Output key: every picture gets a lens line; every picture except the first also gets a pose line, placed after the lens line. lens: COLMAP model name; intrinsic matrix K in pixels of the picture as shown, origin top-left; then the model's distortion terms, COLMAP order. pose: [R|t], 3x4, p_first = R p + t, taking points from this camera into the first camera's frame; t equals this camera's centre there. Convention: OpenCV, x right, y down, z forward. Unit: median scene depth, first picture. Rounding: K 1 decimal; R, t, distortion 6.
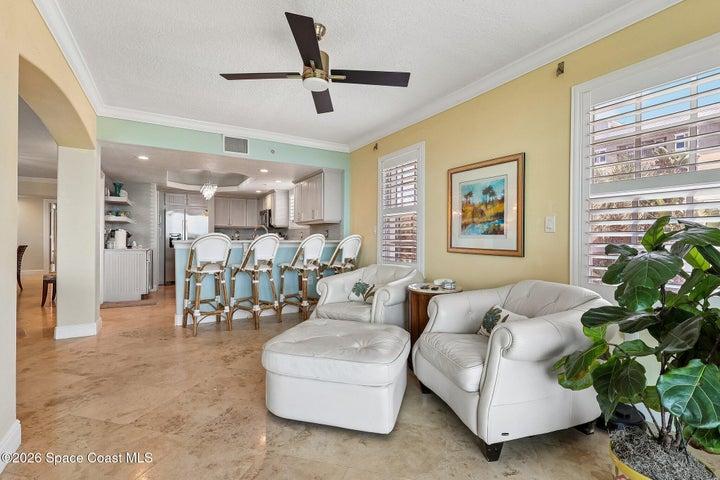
lens RADIAL K [[343.1, 0, 362.7], [0, 343.1, 237.3], [0, 0, 1]] dist [-0.002622, -0.000181]
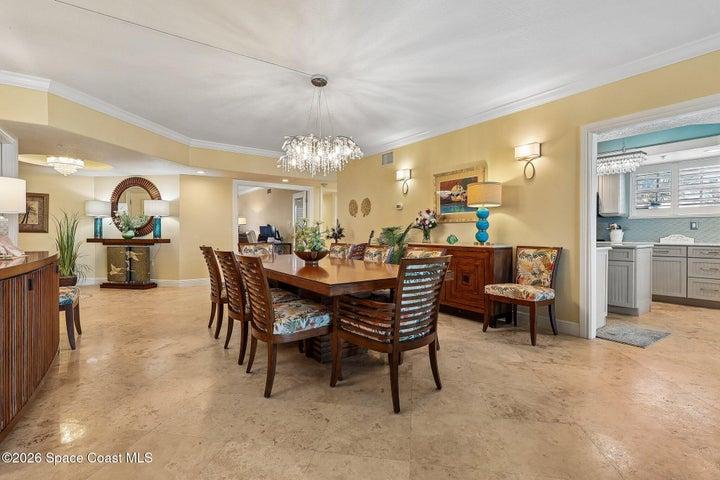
lens RADIAL K [[343.1, 0, 361.5], [0, 343.1, 232.6], [0, 0, 1]] dist [-0.002622, -0.000181]
pose [[0.995474, -0.003249, 0.094982, -1.179015], [0.002851, 0.999987, 0.004324, 0.003183], [-0.094995, -0.004033, 0.995470, 0.401530]]
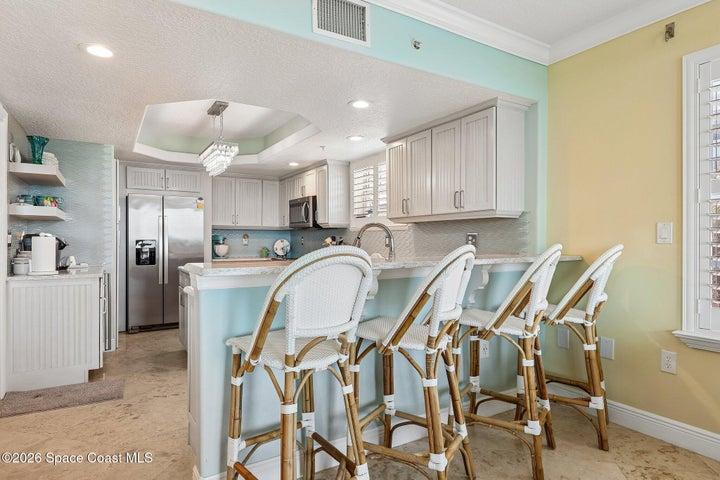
lens RADIAL K [[423.3, 0, 361.5], [0, 423.3, 237.9], [0, 0, 1]] dist [0.002989, -0.000308]
pose [[0.999779, -0.005172, 0.020375, -0.282613], [0.005250, 0.999979, -0.003752, -0.012715], [-0.020356, 0.003858, 0.999785, 0.409417]]
